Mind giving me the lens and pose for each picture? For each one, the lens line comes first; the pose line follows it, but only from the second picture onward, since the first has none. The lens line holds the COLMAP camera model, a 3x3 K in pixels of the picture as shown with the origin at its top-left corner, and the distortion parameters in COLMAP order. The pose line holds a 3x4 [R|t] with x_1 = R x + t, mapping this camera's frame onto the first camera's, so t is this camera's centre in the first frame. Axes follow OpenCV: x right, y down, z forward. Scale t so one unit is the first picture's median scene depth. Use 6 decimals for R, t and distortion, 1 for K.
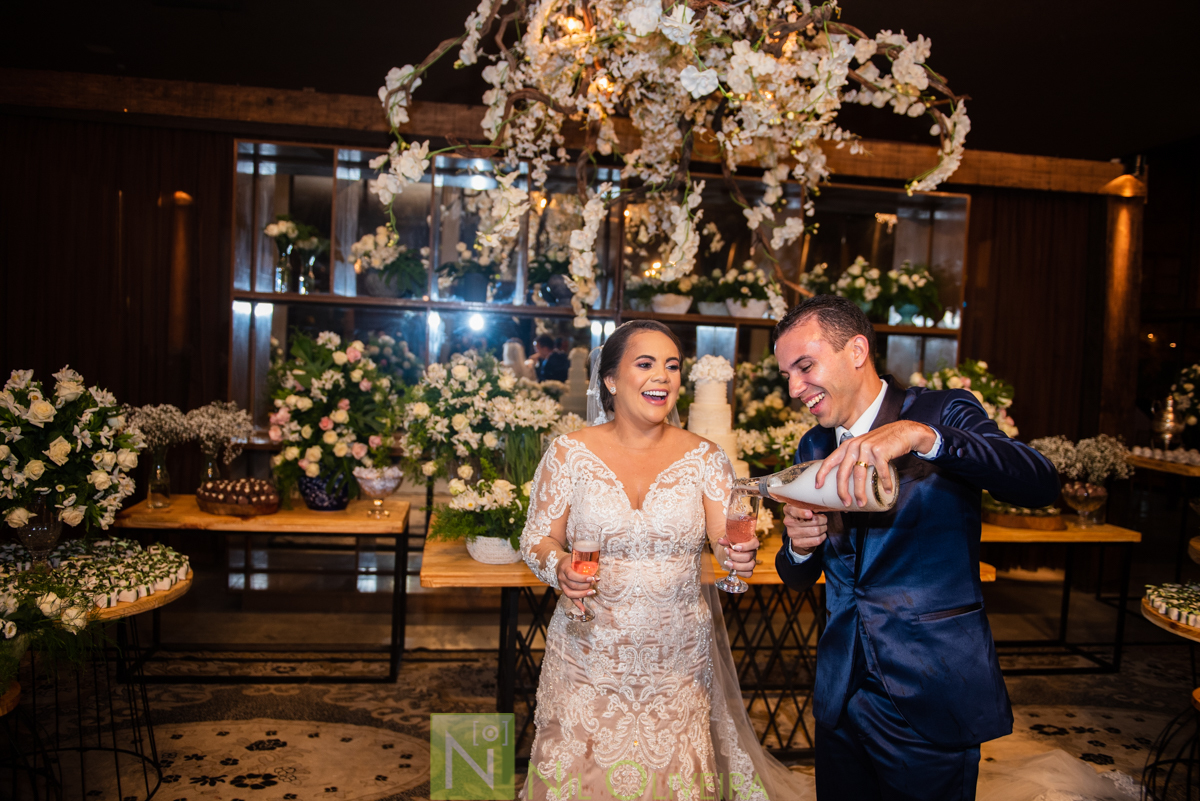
lens RADIAL K [[874.0, 0, 599.6], [0, 874.0, 369.7], [0, 0, 1]] dist [-0.042734, -0.003647]
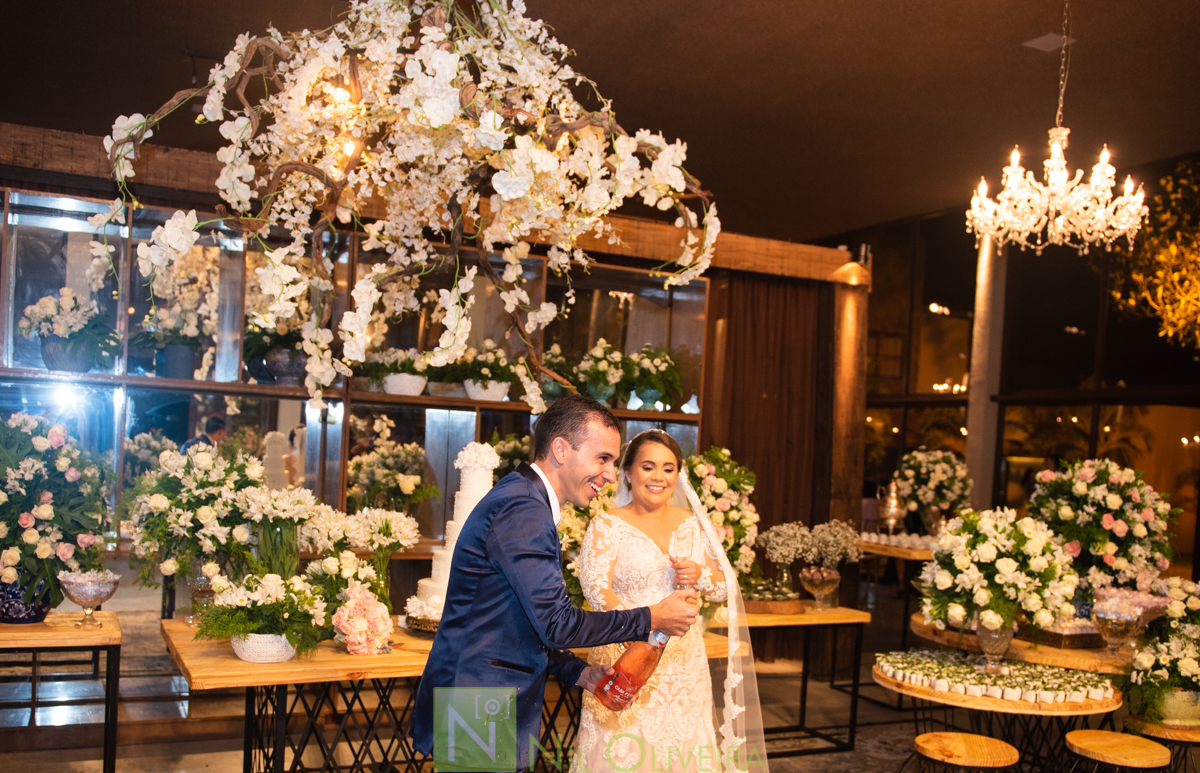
lens RADIAL K [[1167.3, 0, 600.0], [0, 1167.3, 386.5], [0, 0, 1]] dist [-0.062223, -0.010861]
pose [[0.944237, 0.017862, 0.328780, -0.152232], [0.002776, 0.998060, -0.062196, 0.002495], [-0.329254, 0.059640, 0.942356, -0.246471]]
